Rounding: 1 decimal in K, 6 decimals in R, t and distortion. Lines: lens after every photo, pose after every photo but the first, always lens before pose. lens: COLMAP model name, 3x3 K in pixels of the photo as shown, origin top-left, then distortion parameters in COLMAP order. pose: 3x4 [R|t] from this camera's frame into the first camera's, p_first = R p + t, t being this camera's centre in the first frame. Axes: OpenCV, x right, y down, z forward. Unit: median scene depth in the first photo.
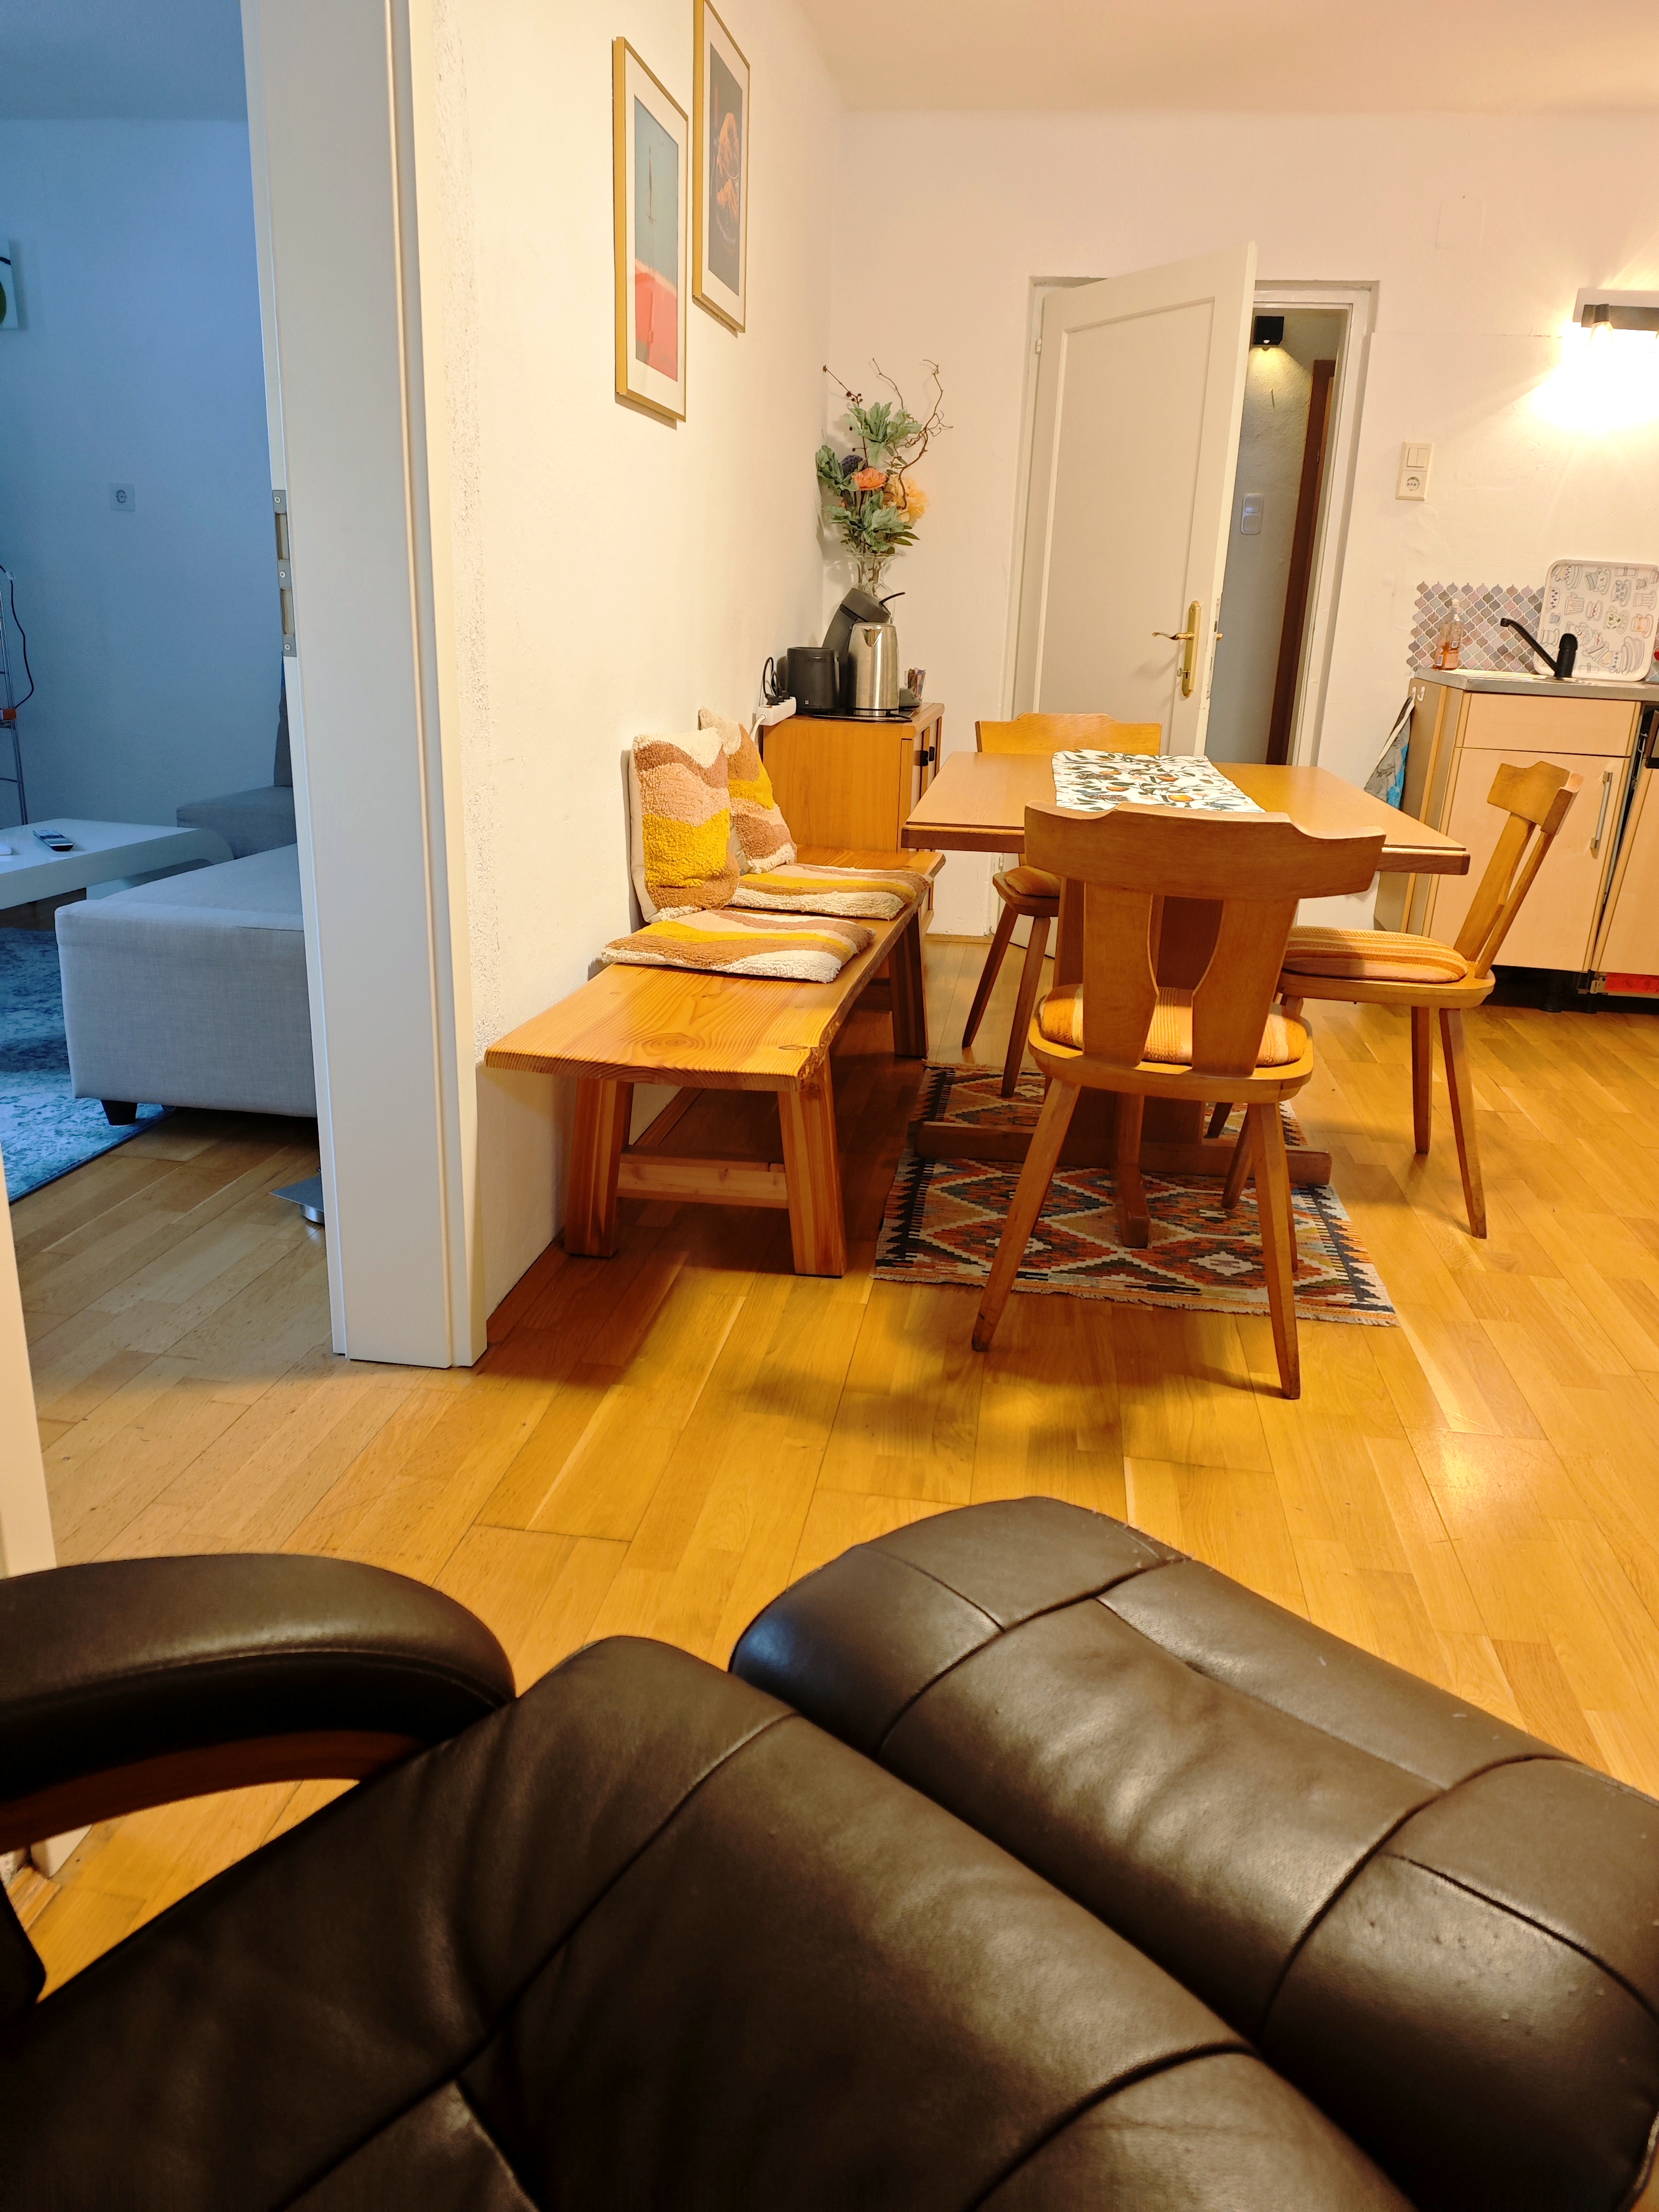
lens RADIAL K [[1497.4, 0, 830.3], [0, 1497.4, 1105.2], [0, 0, 1]] dist [-0.027819, -0.004756]
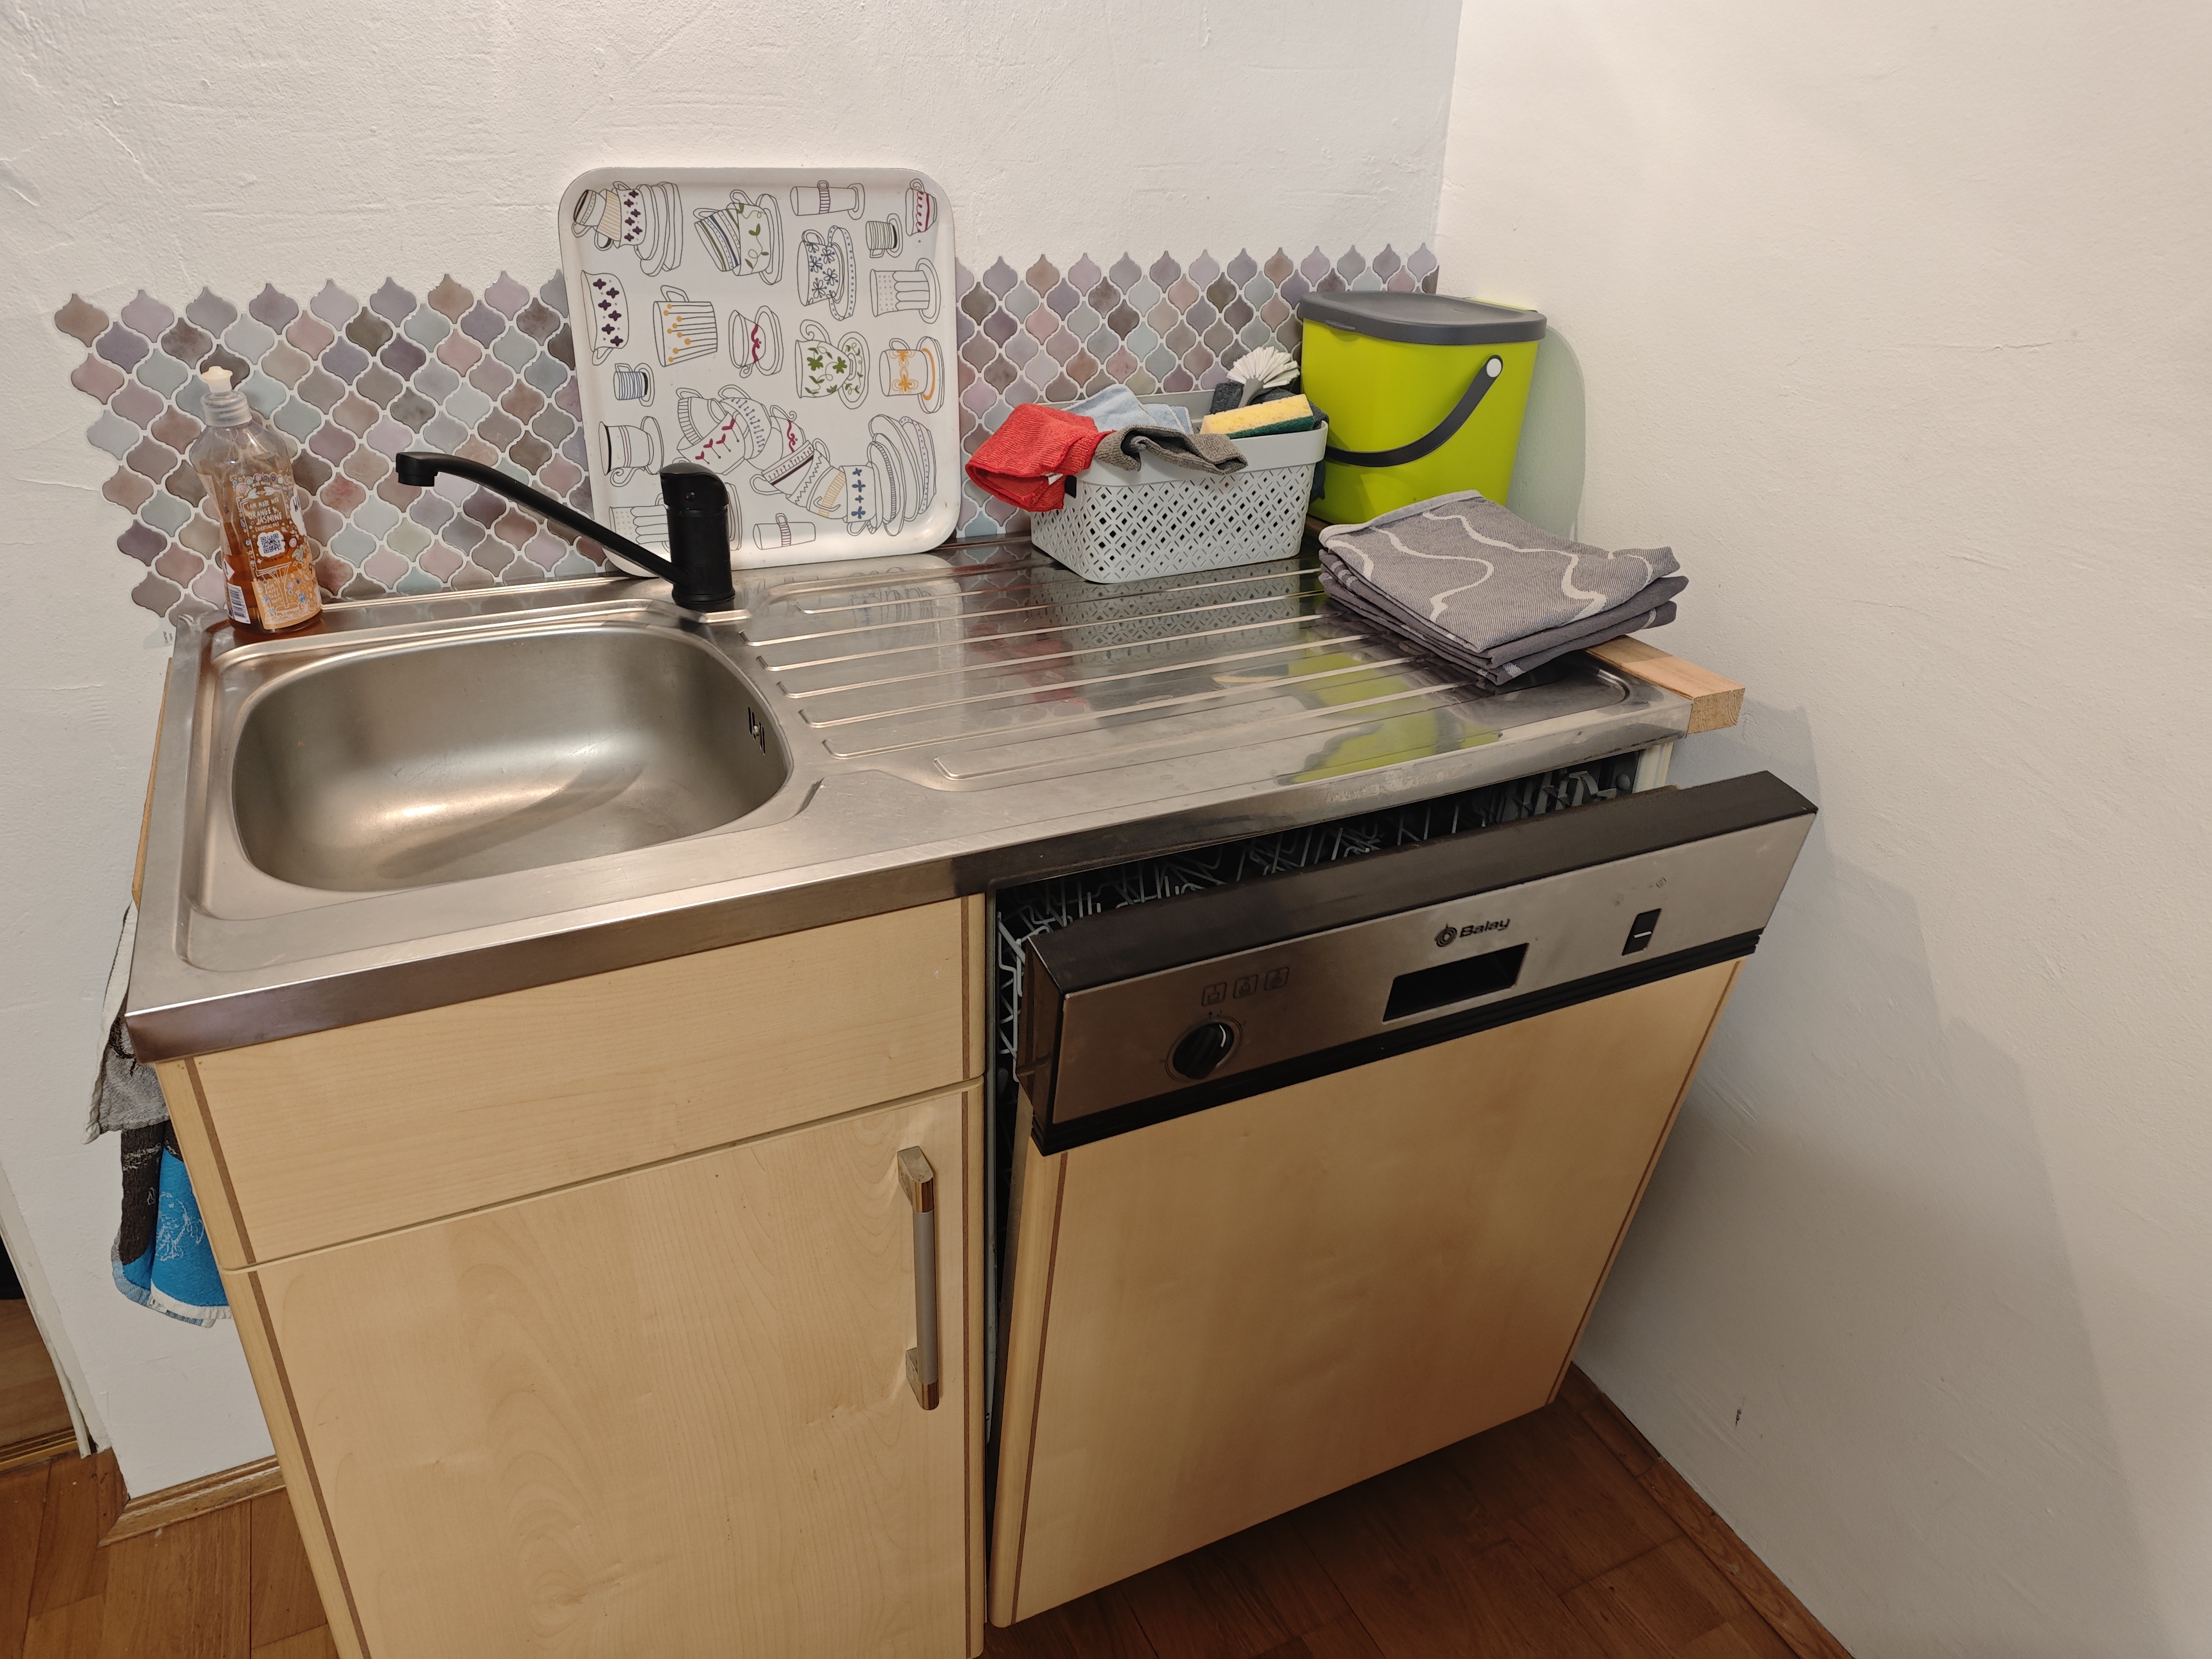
lens RADIAL K [[1497.4, 0, 1102.7], [0, 1497.4, 832.6], [0, 0, 1]] dist [-0.027819, -0.004756]
pose [[0.825887, -0.278152, 0.490451, 0.400959], [0.180182, 0.954436, 0.237879, -0.298692], [-0.534271, -0.108090, 0.838374, 0.705732]]
